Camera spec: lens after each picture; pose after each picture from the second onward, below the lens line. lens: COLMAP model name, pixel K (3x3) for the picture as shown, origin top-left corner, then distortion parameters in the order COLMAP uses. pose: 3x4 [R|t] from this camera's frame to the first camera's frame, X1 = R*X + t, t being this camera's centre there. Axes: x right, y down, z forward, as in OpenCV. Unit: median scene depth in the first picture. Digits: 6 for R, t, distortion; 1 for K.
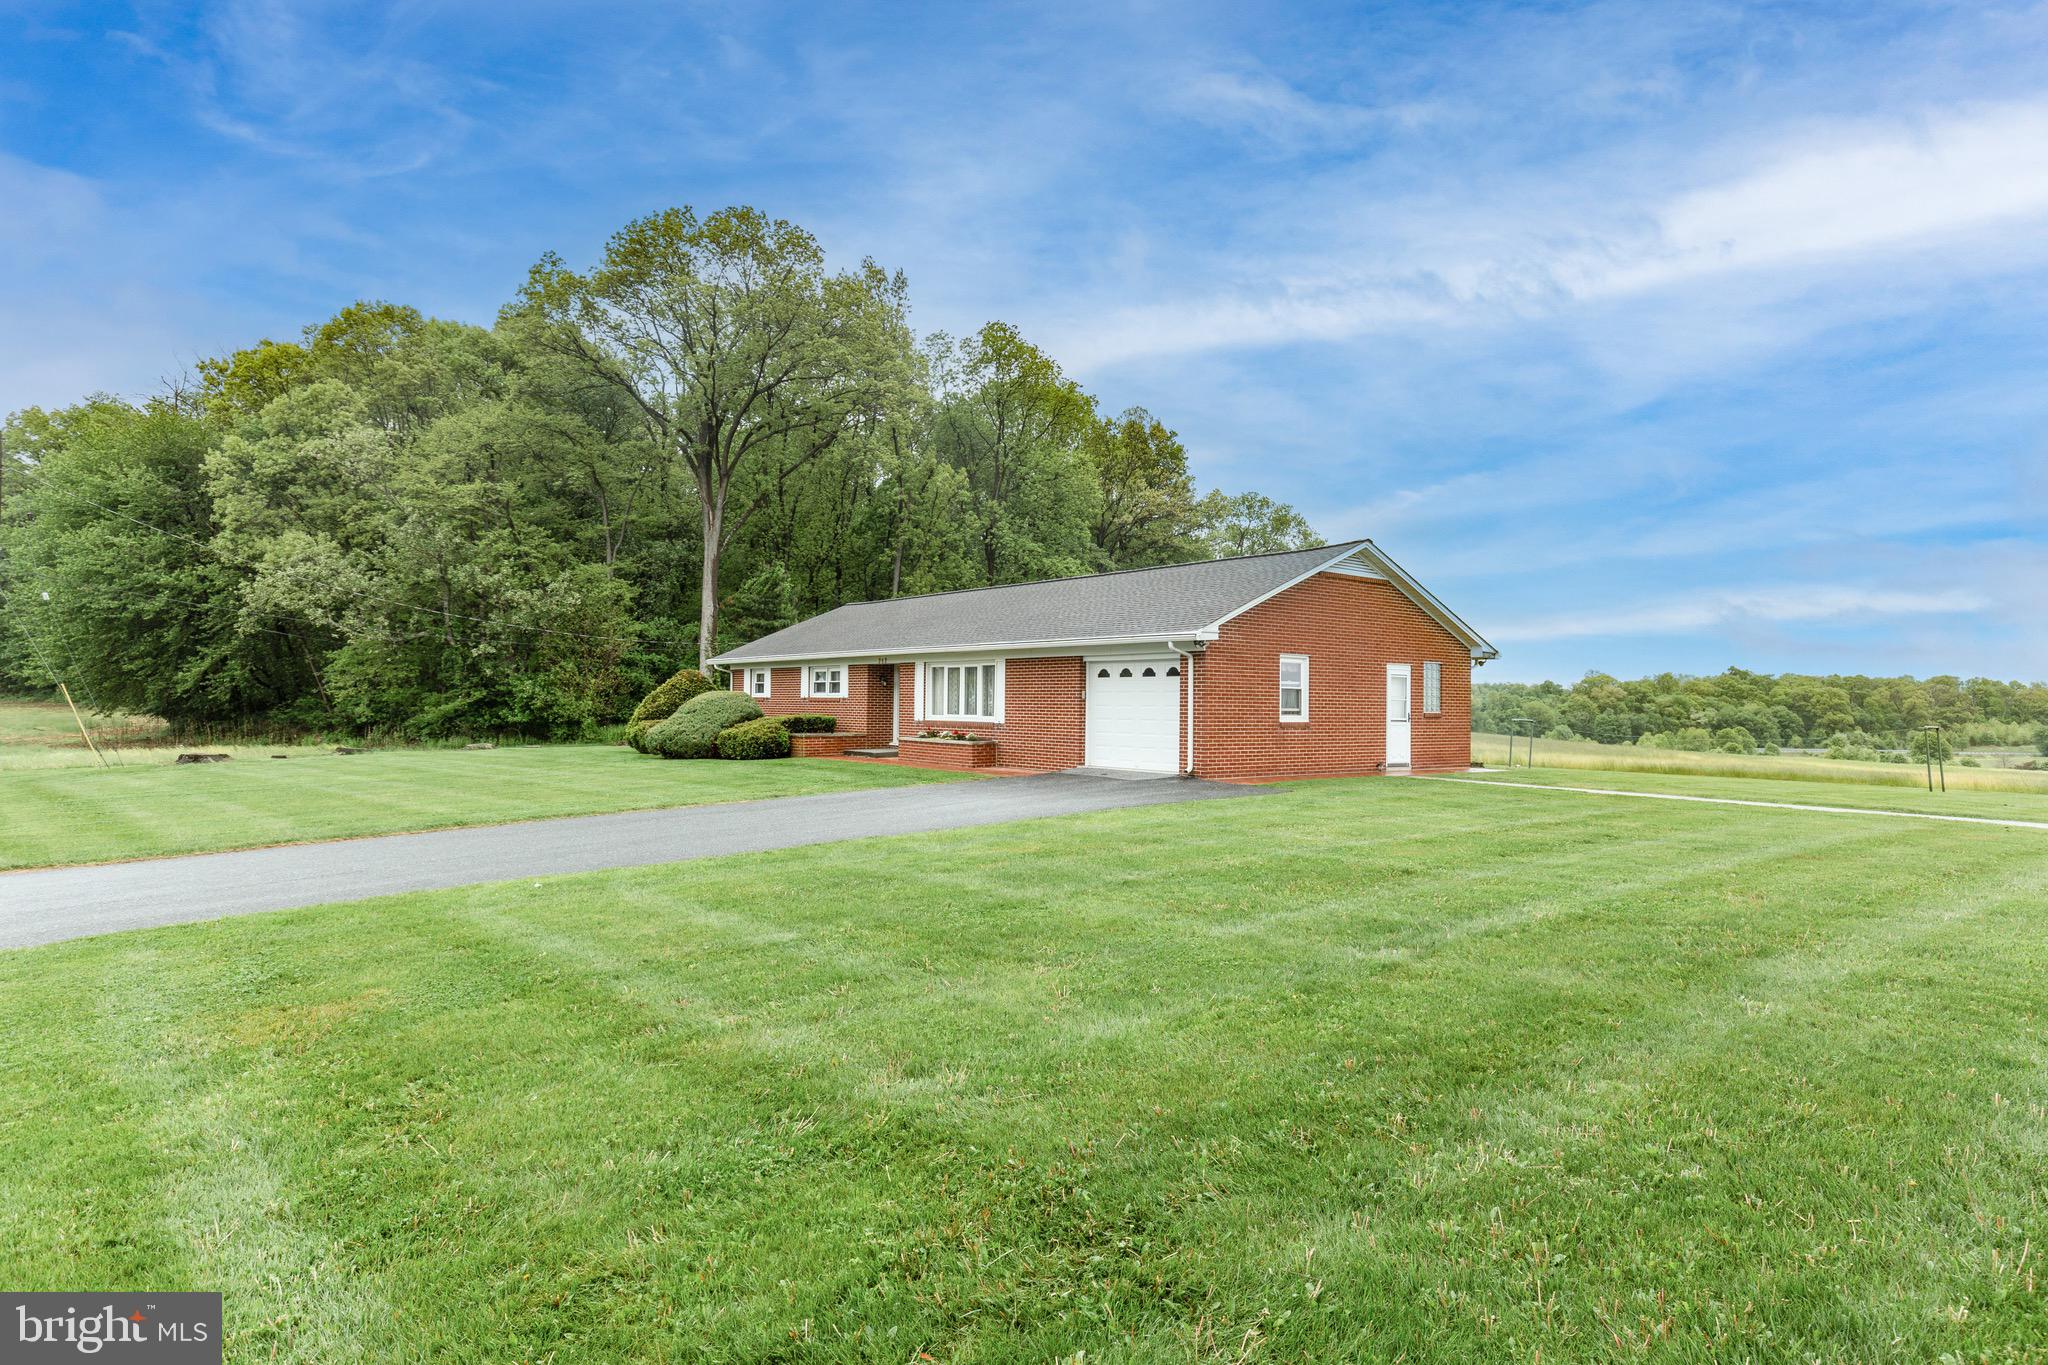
lens RADIAL K [[1160.5, 0, 1021.2], [0, 1160.5, 685.1], [0, 0, 1]] dist [0.001733, -0.000772]
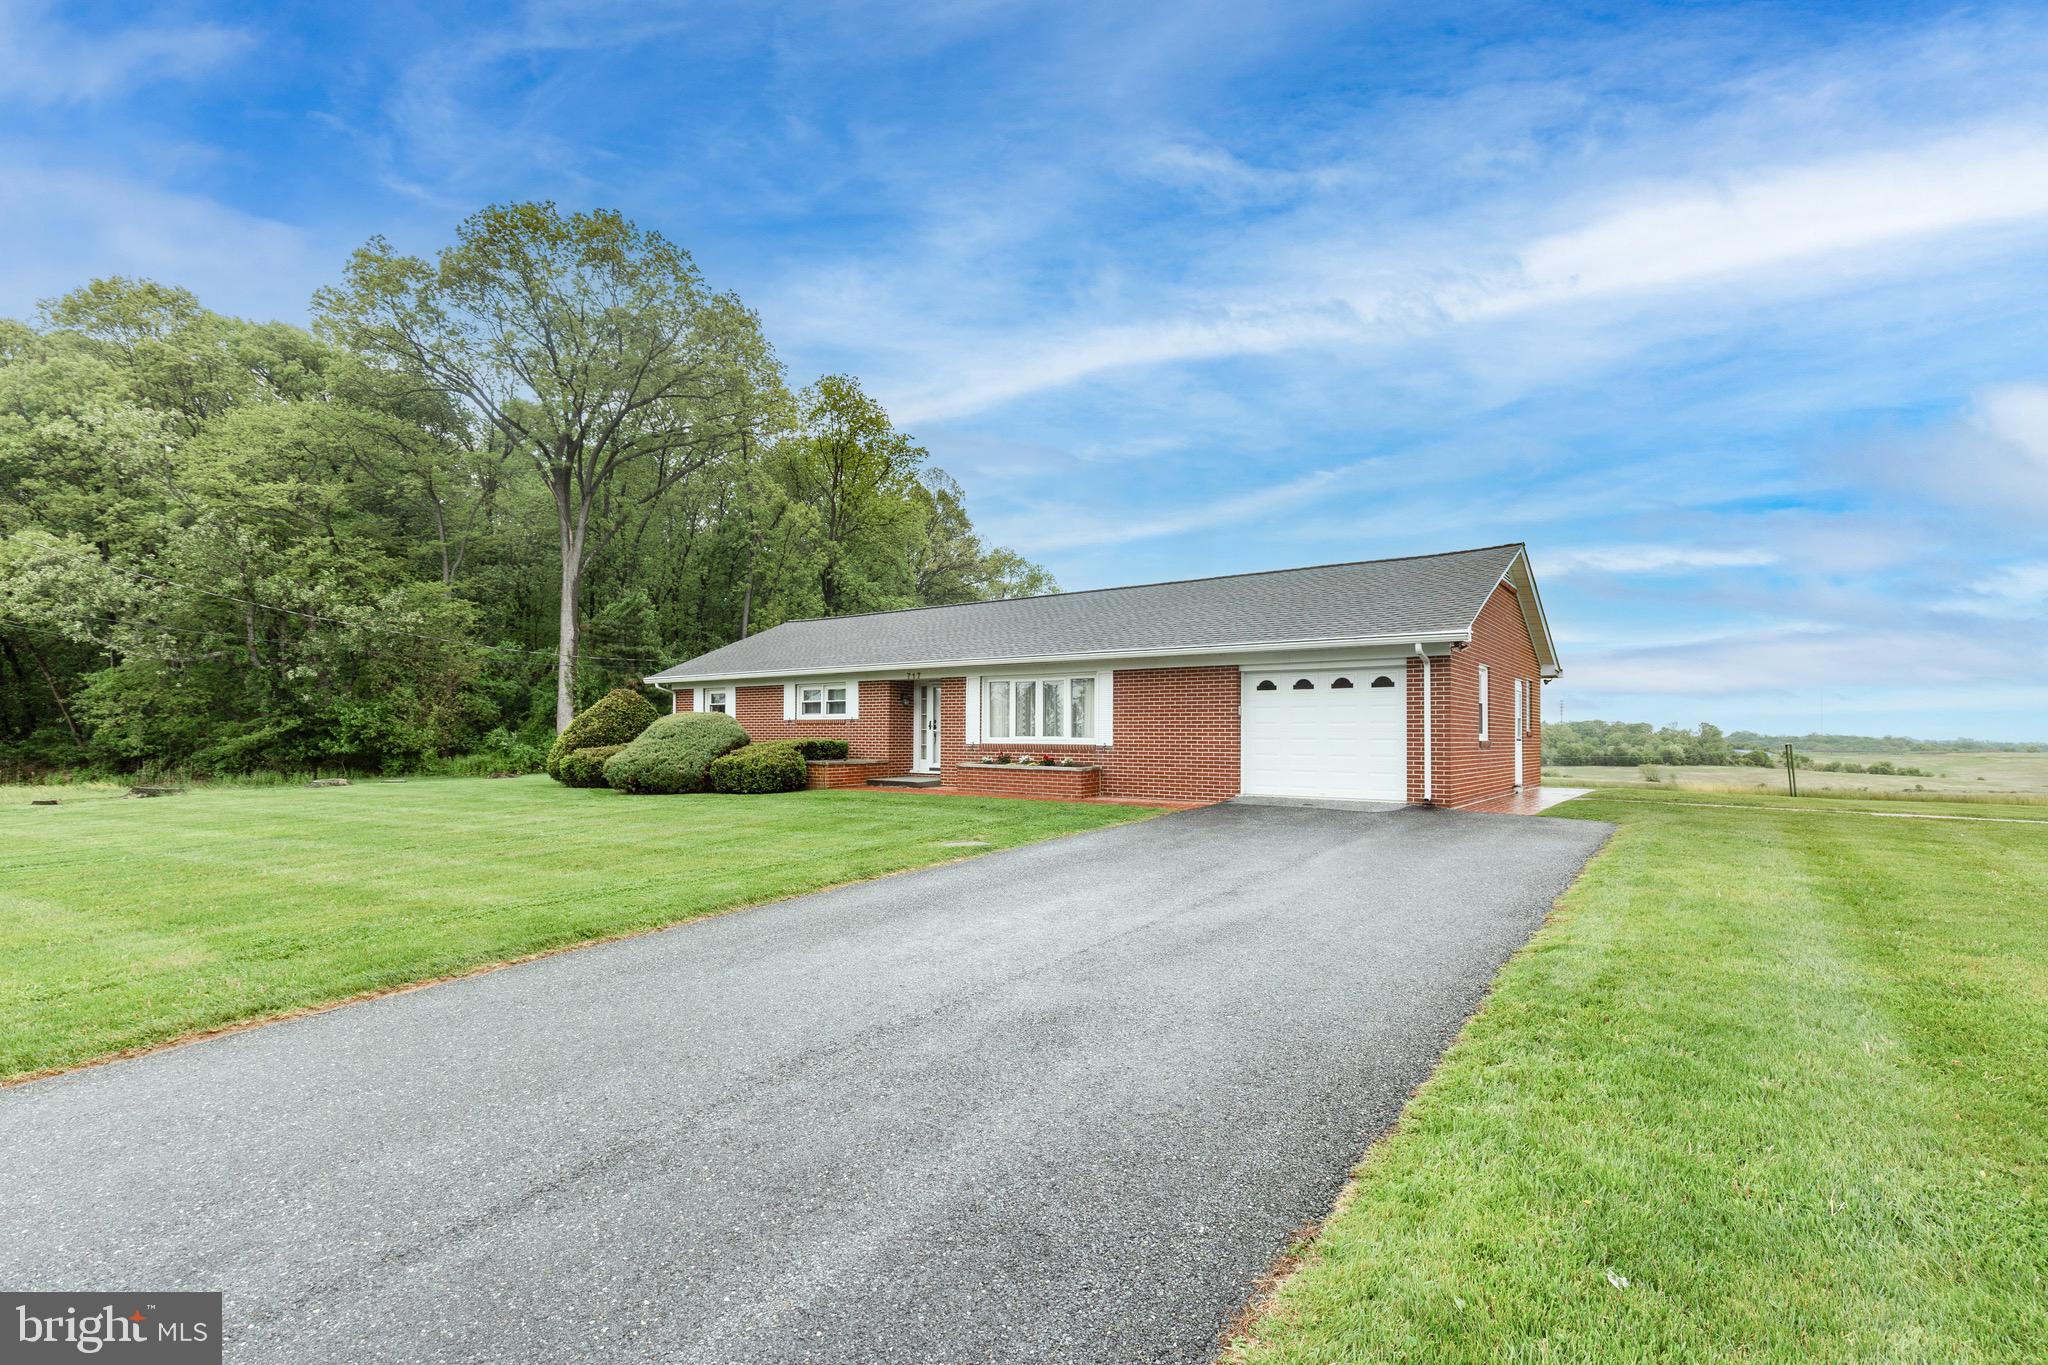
lens RADIAL K [[957.8, 0, 1029.0], [0, 957.8, 726.1], [0, 0, 1]] dist [-0.004043, 0.001622]
pose [[0.965326, -0.003642, 0.261022, -0.111224], [0.001772, 0.999971, 0.007396, 0.005738], [-0.261042, -0.006677, 0.965304, 0.144108]]
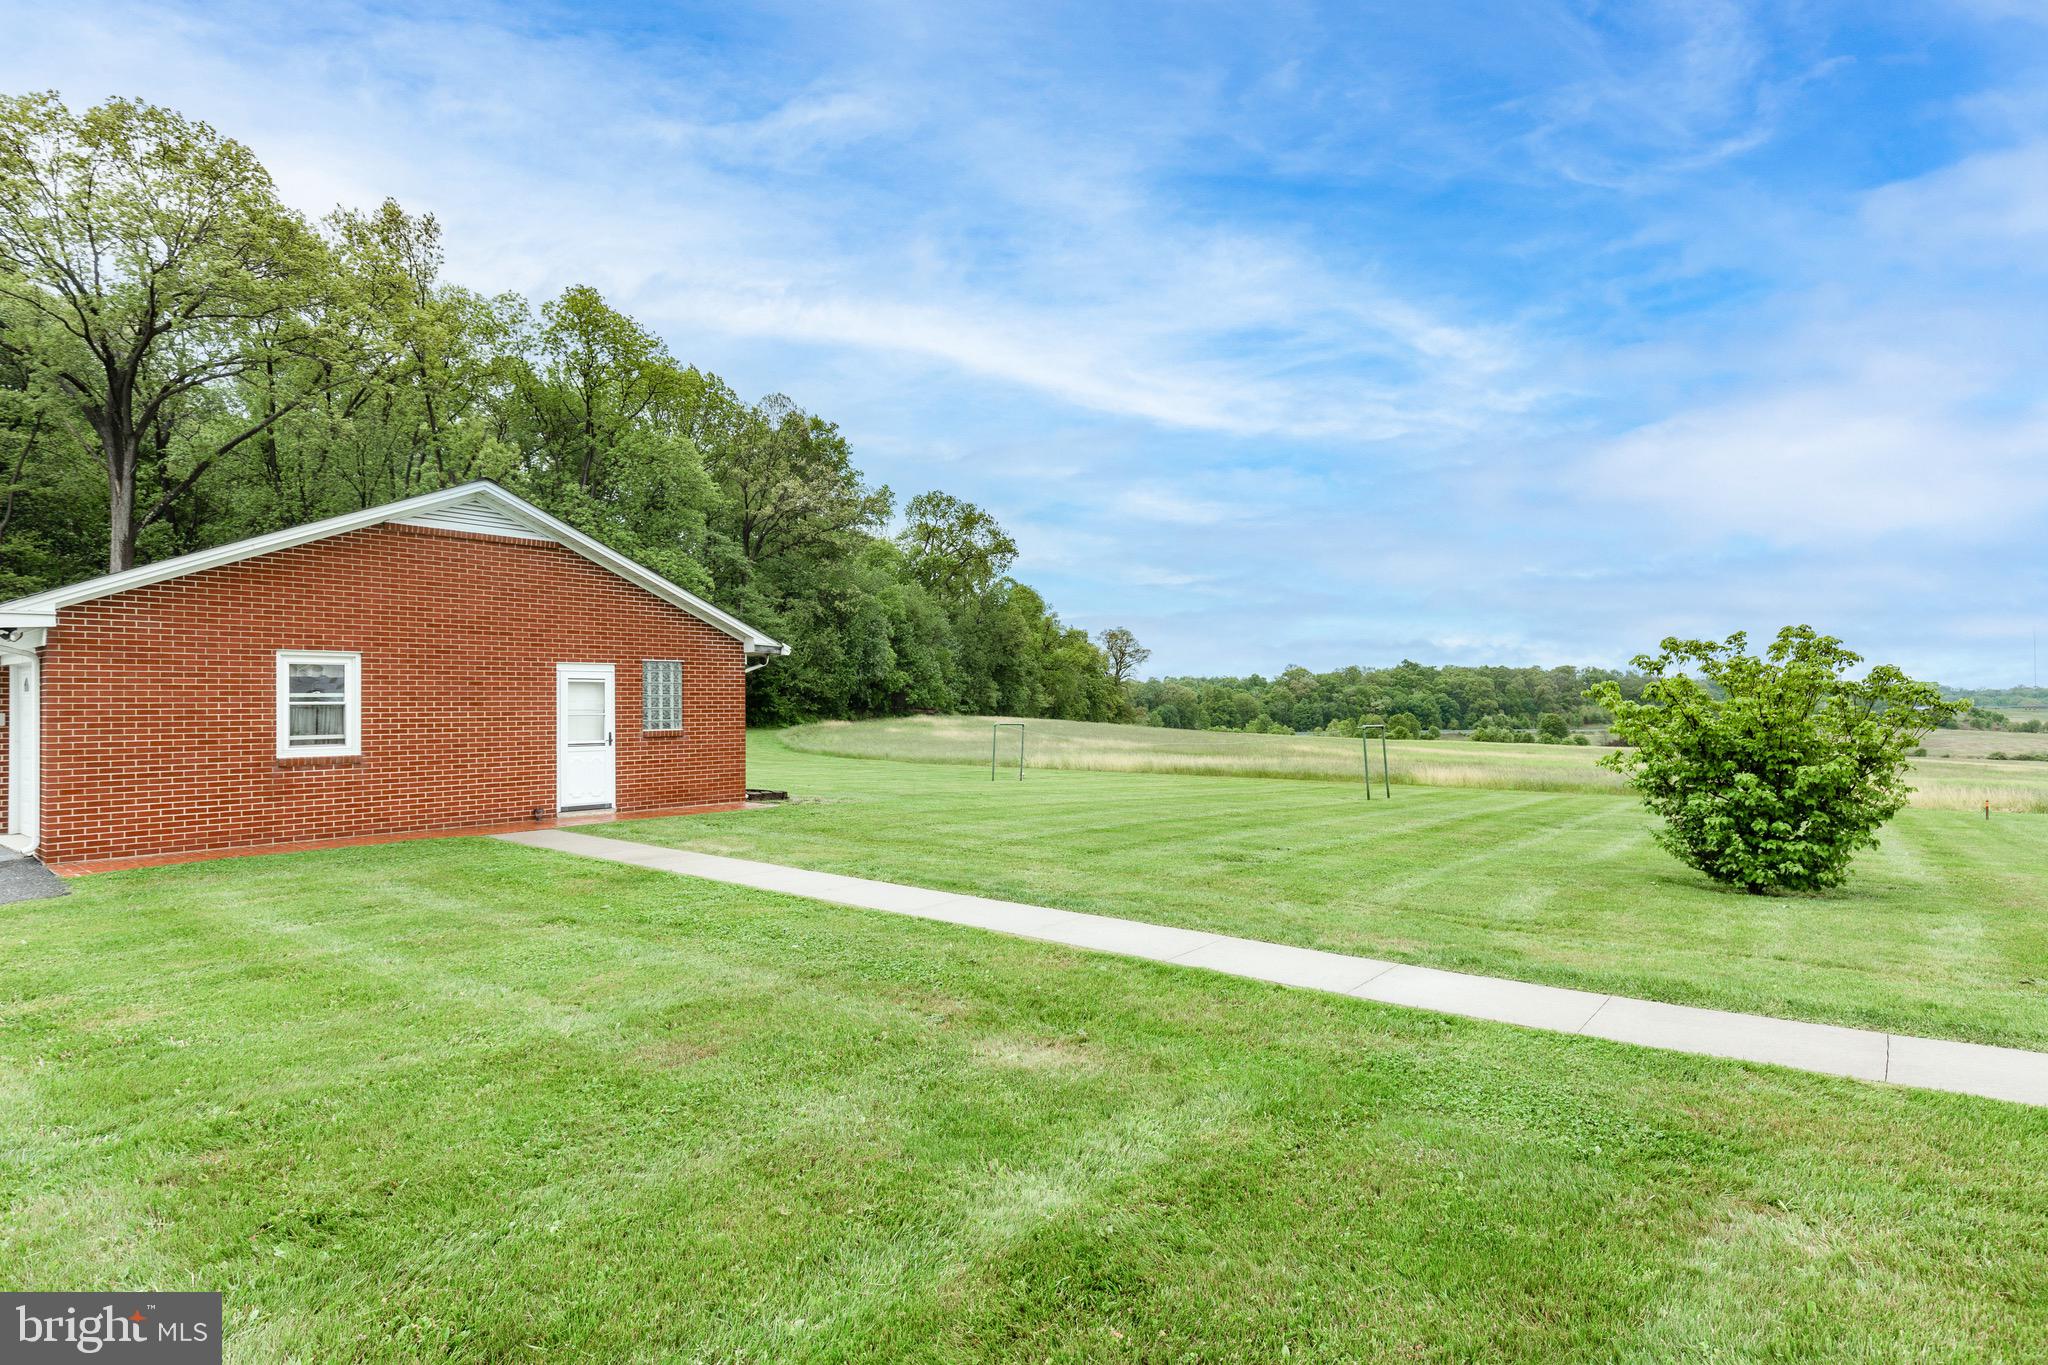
lens RADIAL K [[1098.0, 0, 1013.9], [0, 1098.0, 730.3], [0, 0, 1]] dist [-0.024847, -0.002838]
pose [[0.980267, -0.022814, 0.196357, 0.198474], [0.014323, 0.998904, 0.044556, -0.001471], [-0.197158, -0.040864, 0.979520, 0.135846]]
